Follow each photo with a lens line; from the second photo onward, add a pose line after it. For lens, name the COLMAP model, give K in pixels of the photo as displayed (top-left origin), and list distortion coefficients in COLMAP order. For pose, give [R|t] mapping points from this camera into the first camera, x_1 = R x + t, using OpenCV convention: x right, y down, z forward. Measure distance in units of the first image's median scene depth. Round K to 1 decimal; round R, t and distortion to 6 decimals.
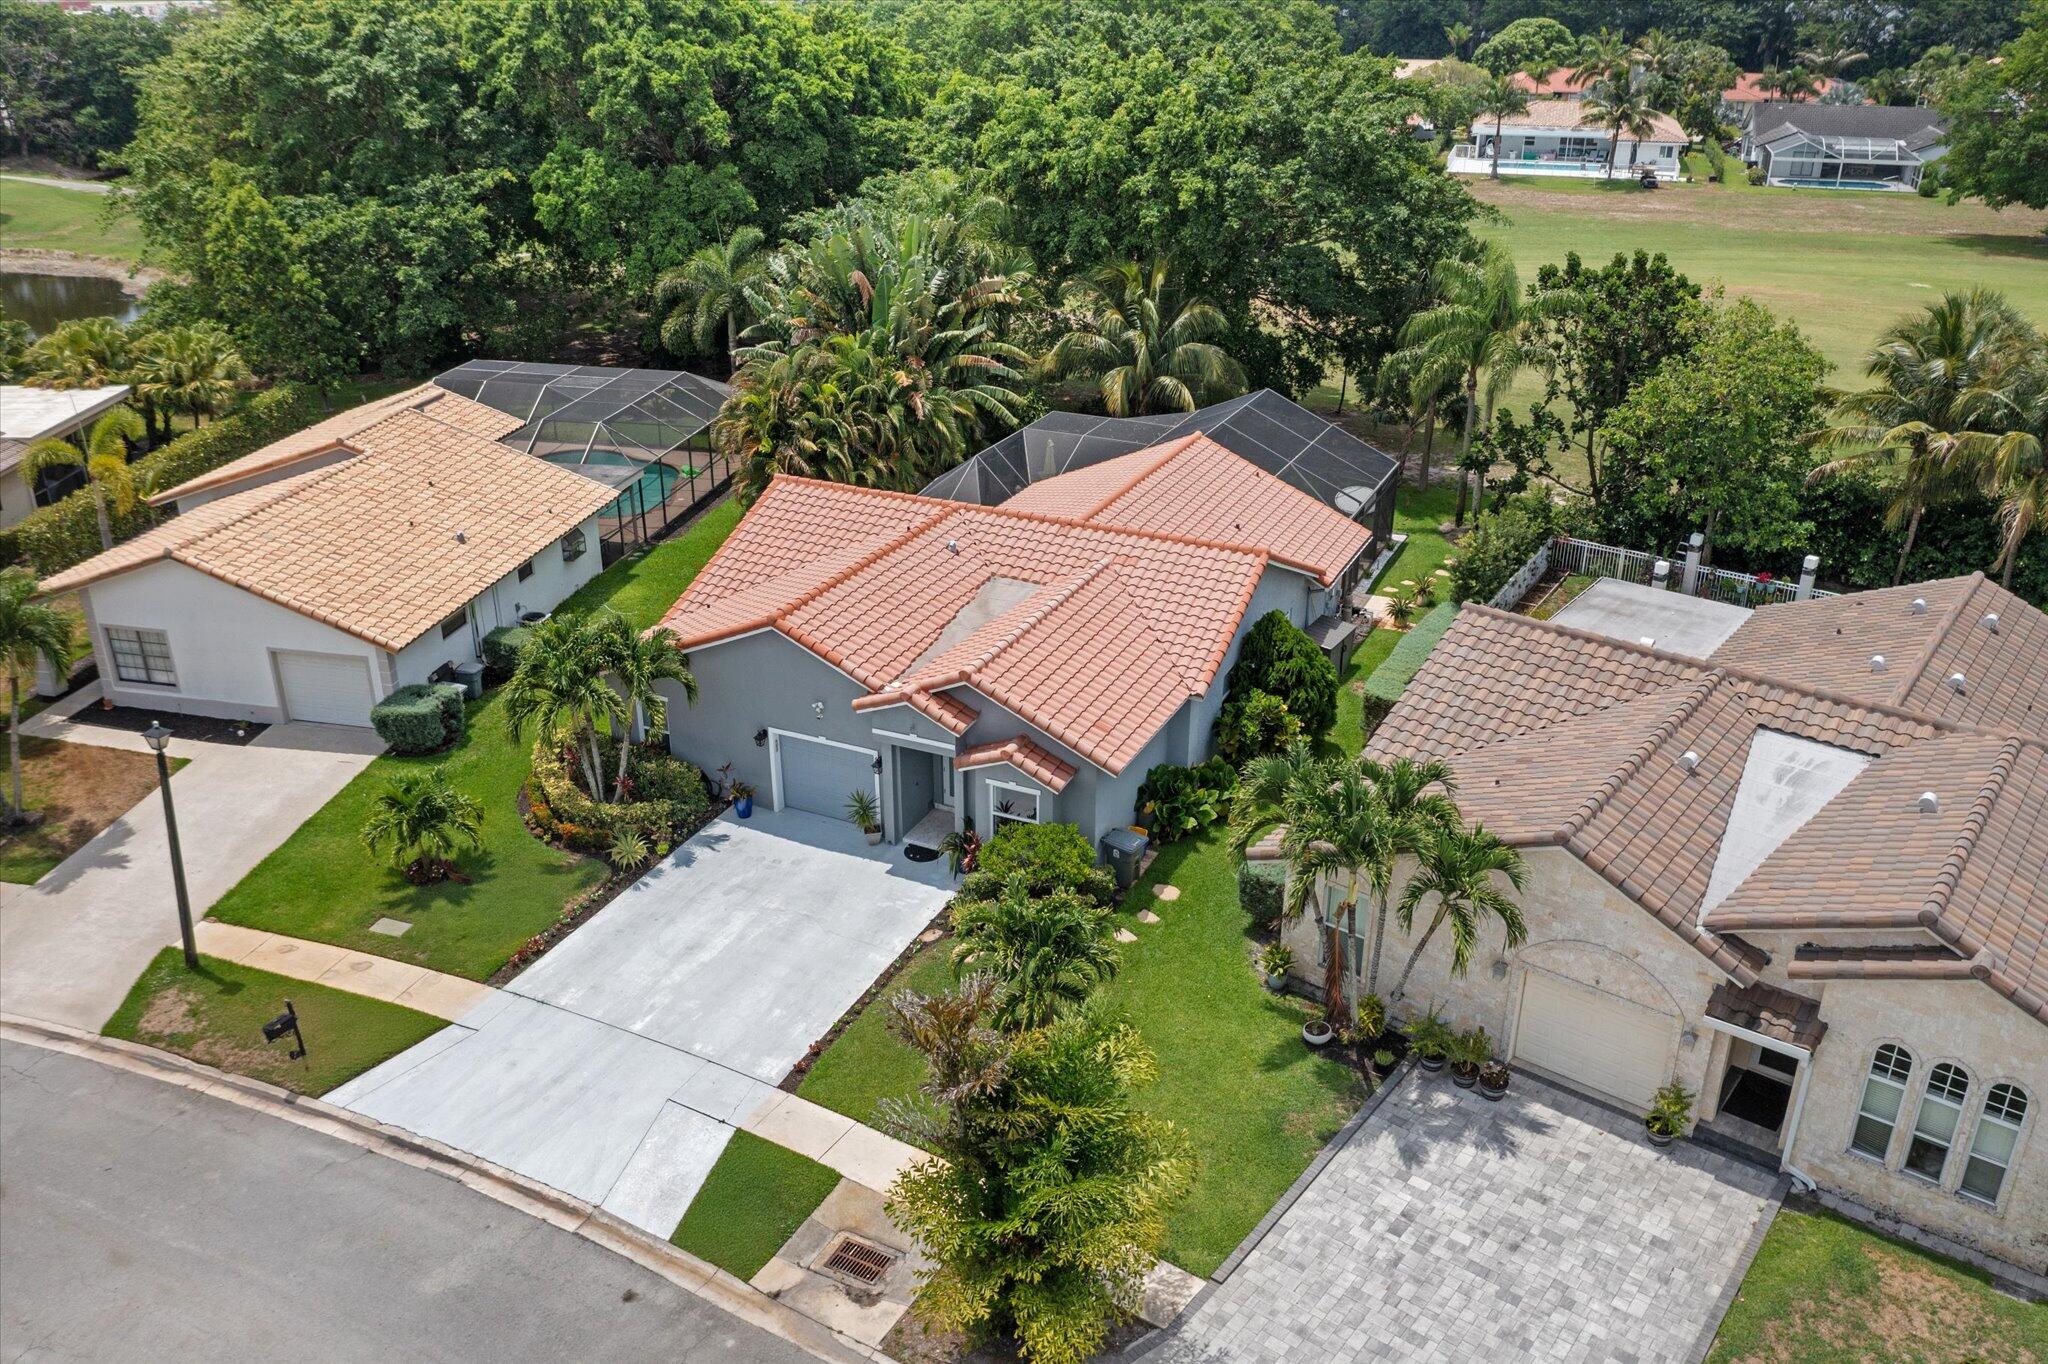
lens RADIAL K [[1598.1, 0, 1014.8], [0, 1598.1, 649.5], [0, 0, 1]] dist [-0.020629, 0.004050]
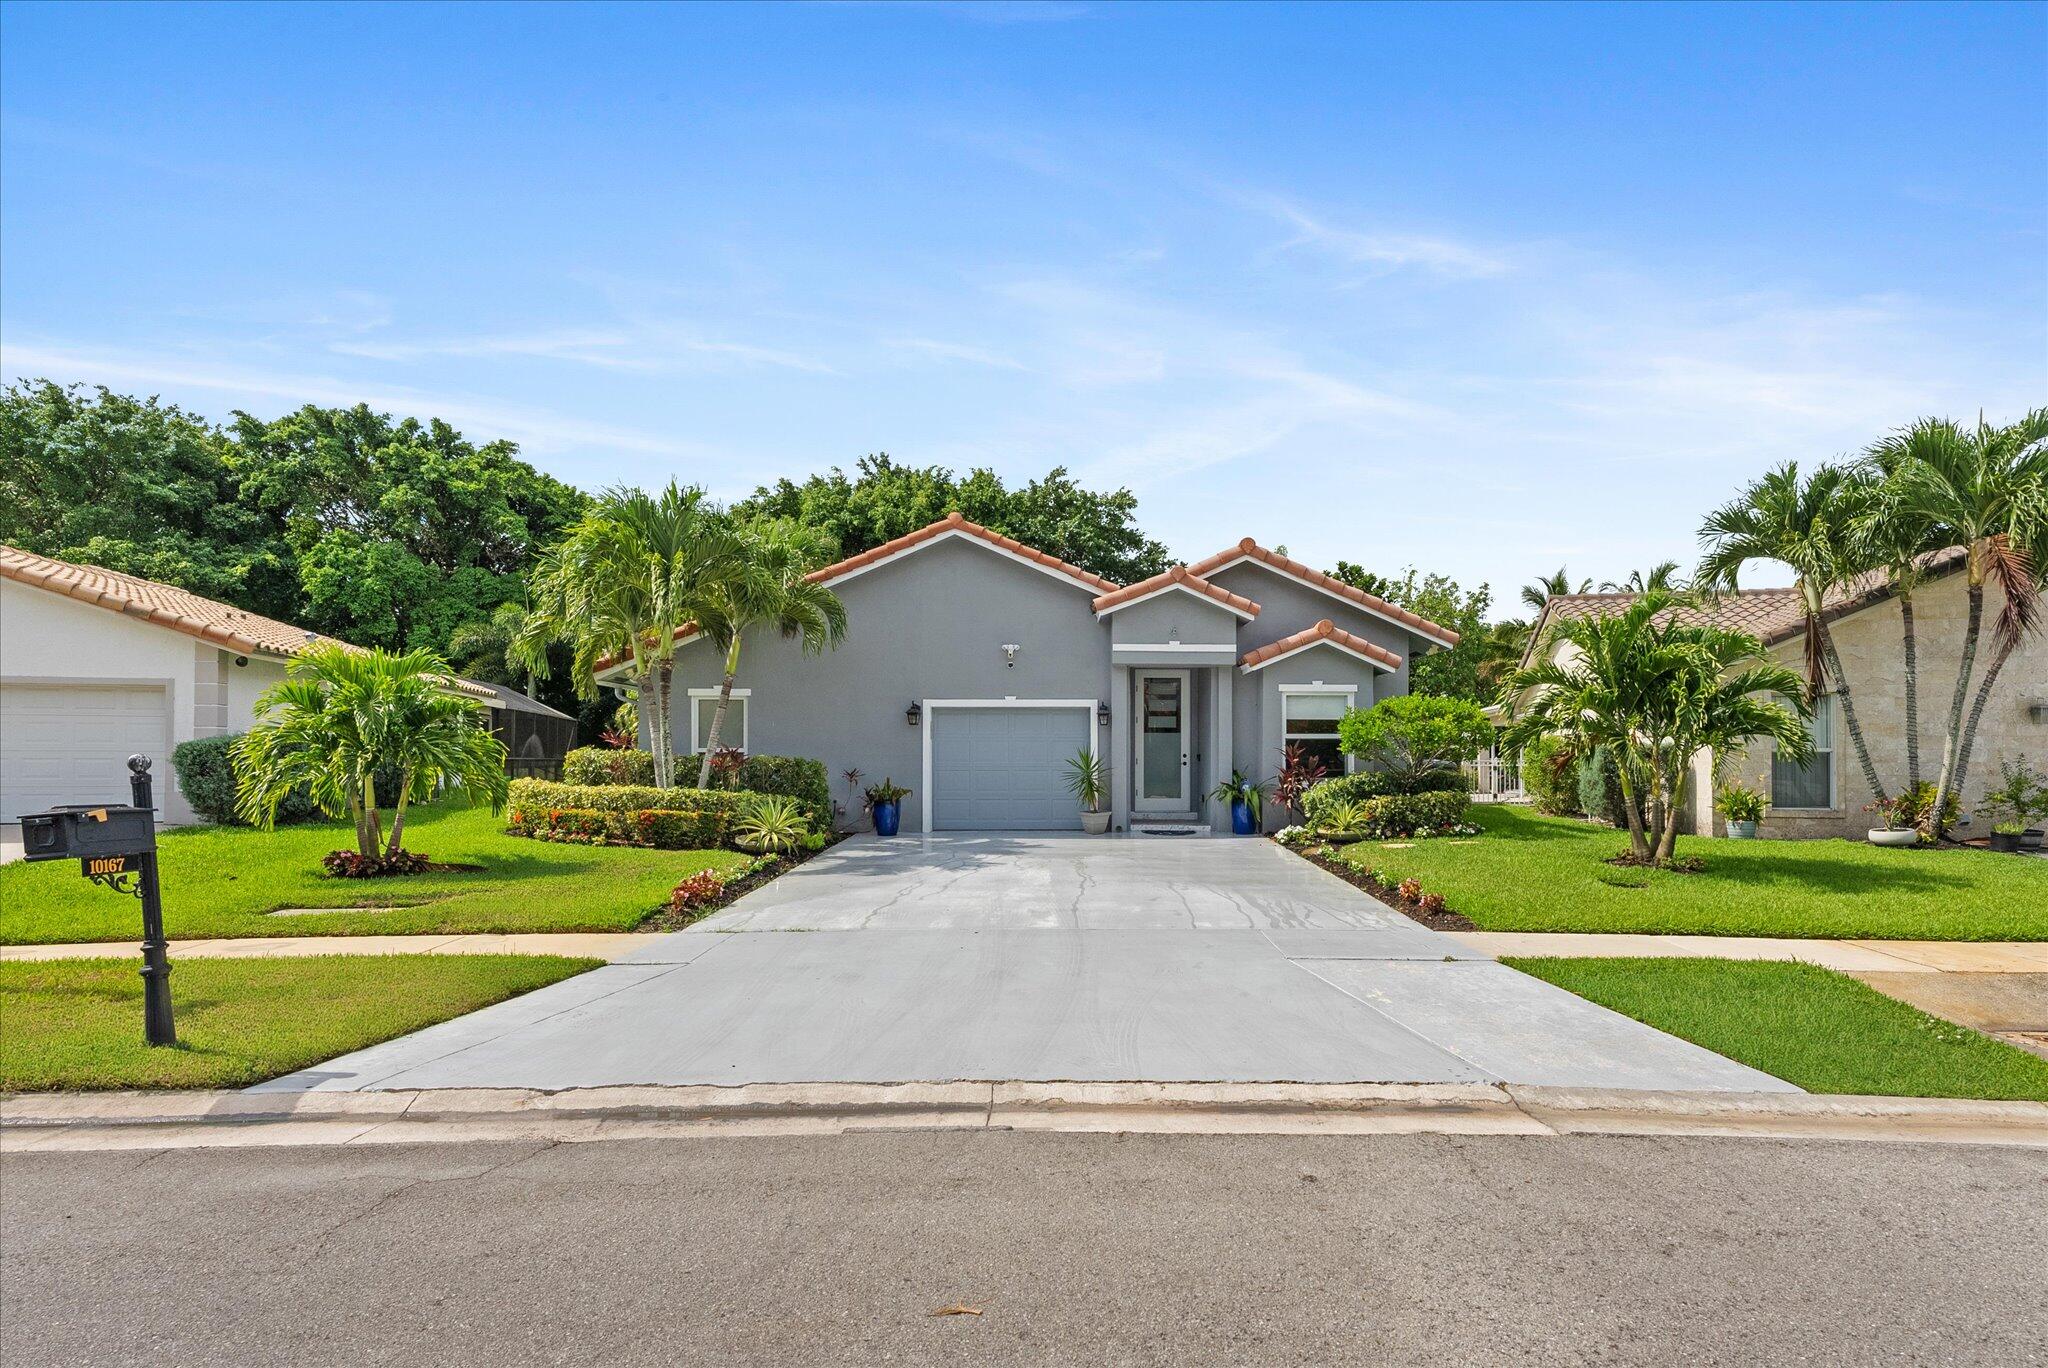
lens RADIAL K [[1021.5, 0, 1077.4], [0, 1021.5, 739.2], [0, 0, 1]] dist [-0.003728, 0.001825]
pose [[0.888862, 0.008520, 0.458097, -0.299595], [0.180907, 0.912064, -0.367983, 0.243784], [-0.420948, 0.409959, 0.809157, 0.596421]]
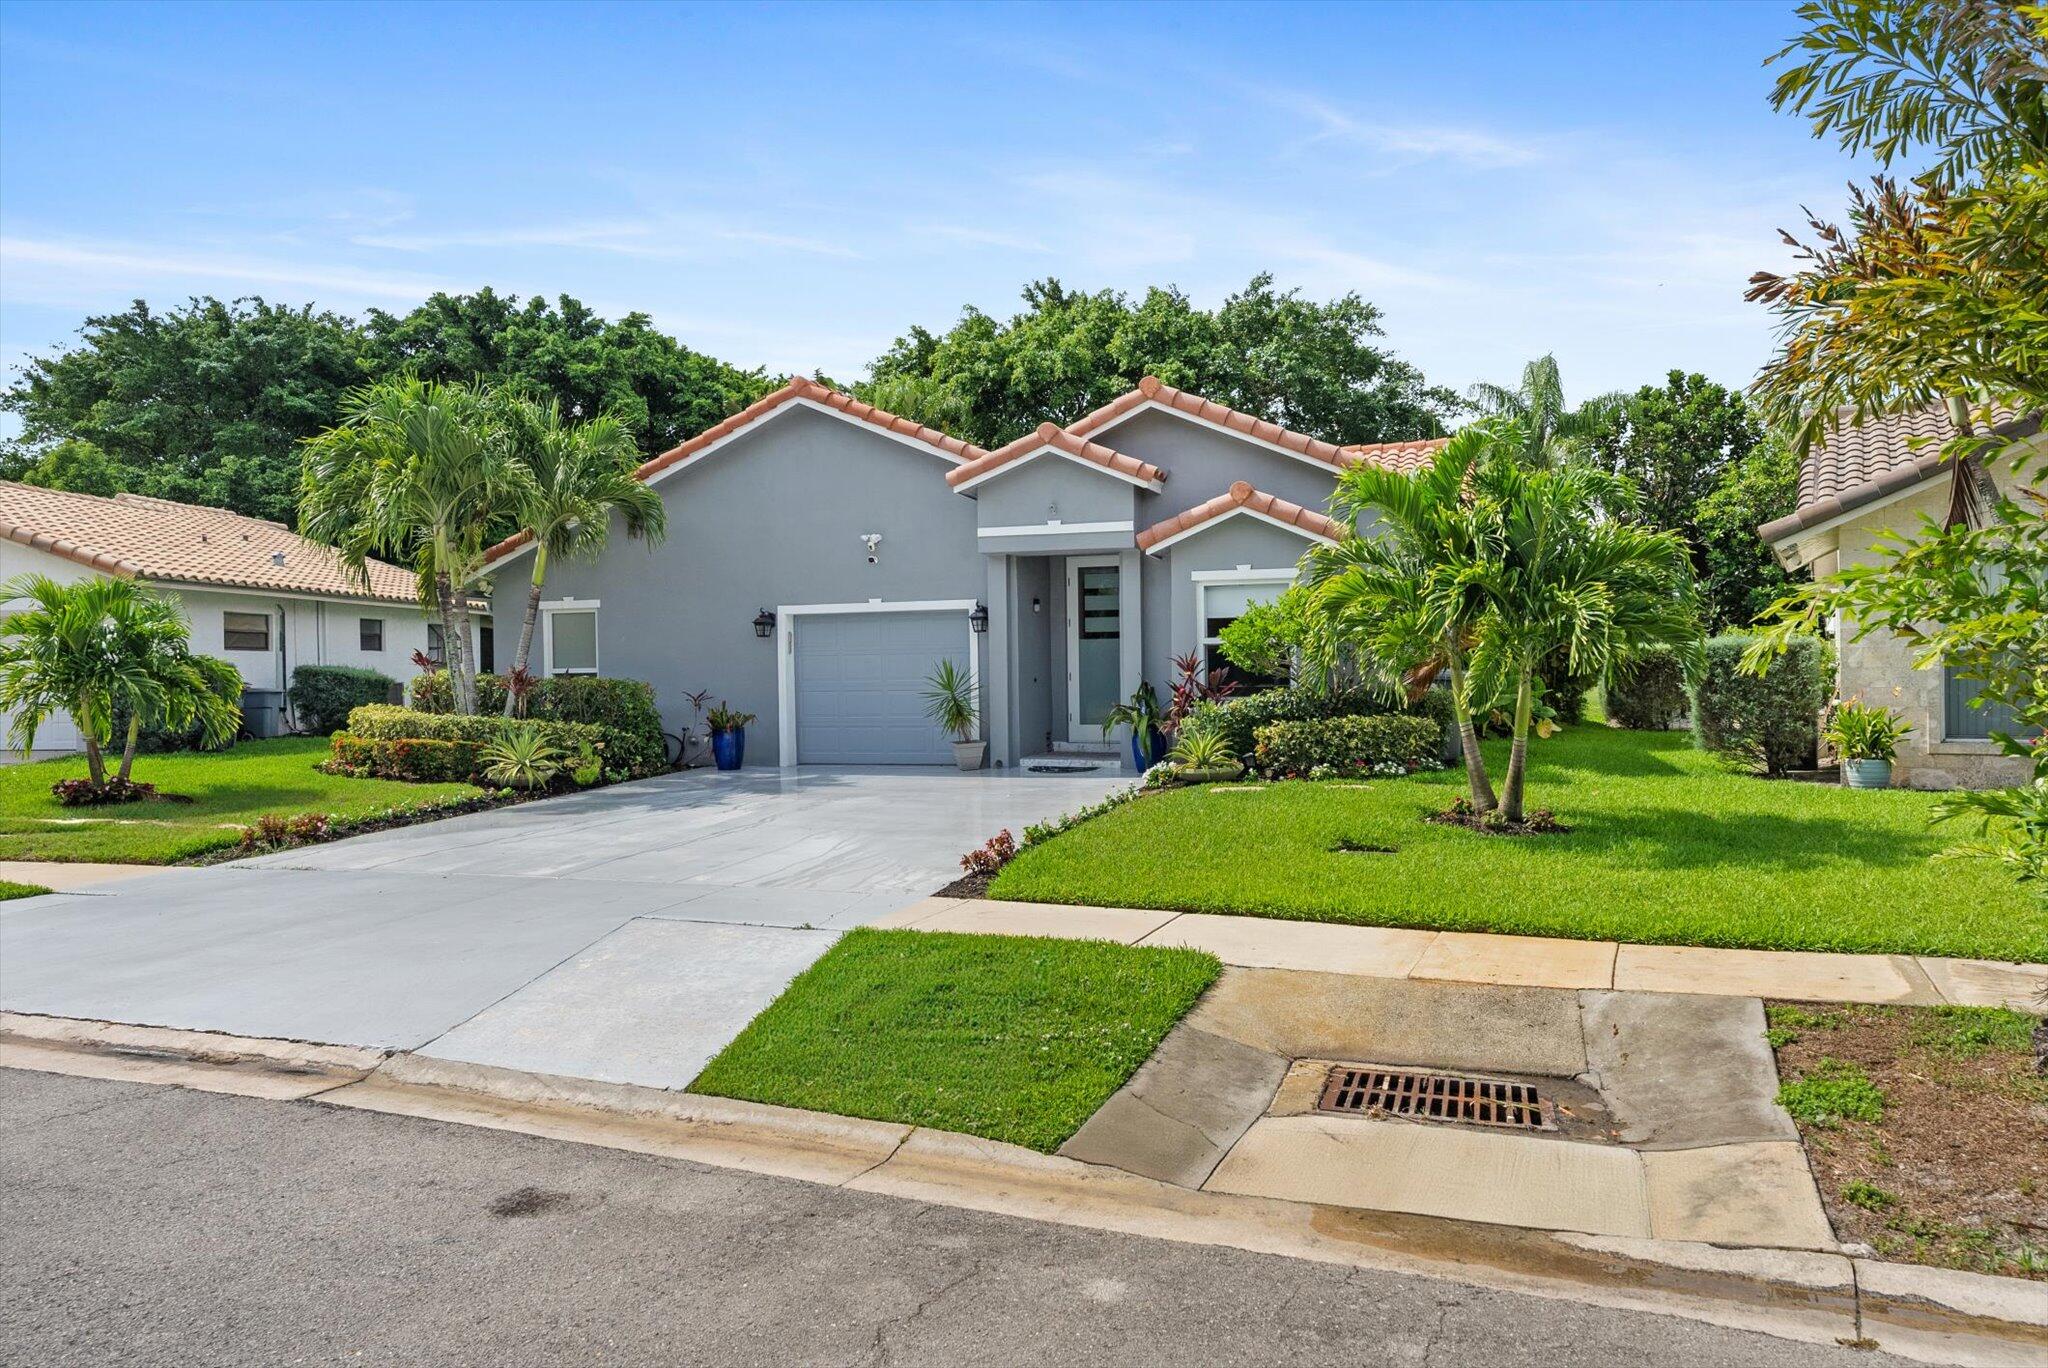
lens RADIAL K [[1365.2, 0, 1031.9], [0, 1365.2, 683.4], [0, 0, 1]] dist [0.003946, -0.003660]
pose [[0.989590, -0.015564, 0.143070, -0.132139], [0.069875, 0.921053, -0.383116, 0.273322], [-0.125813, 0.389125, 0.912553, 0.526776]]
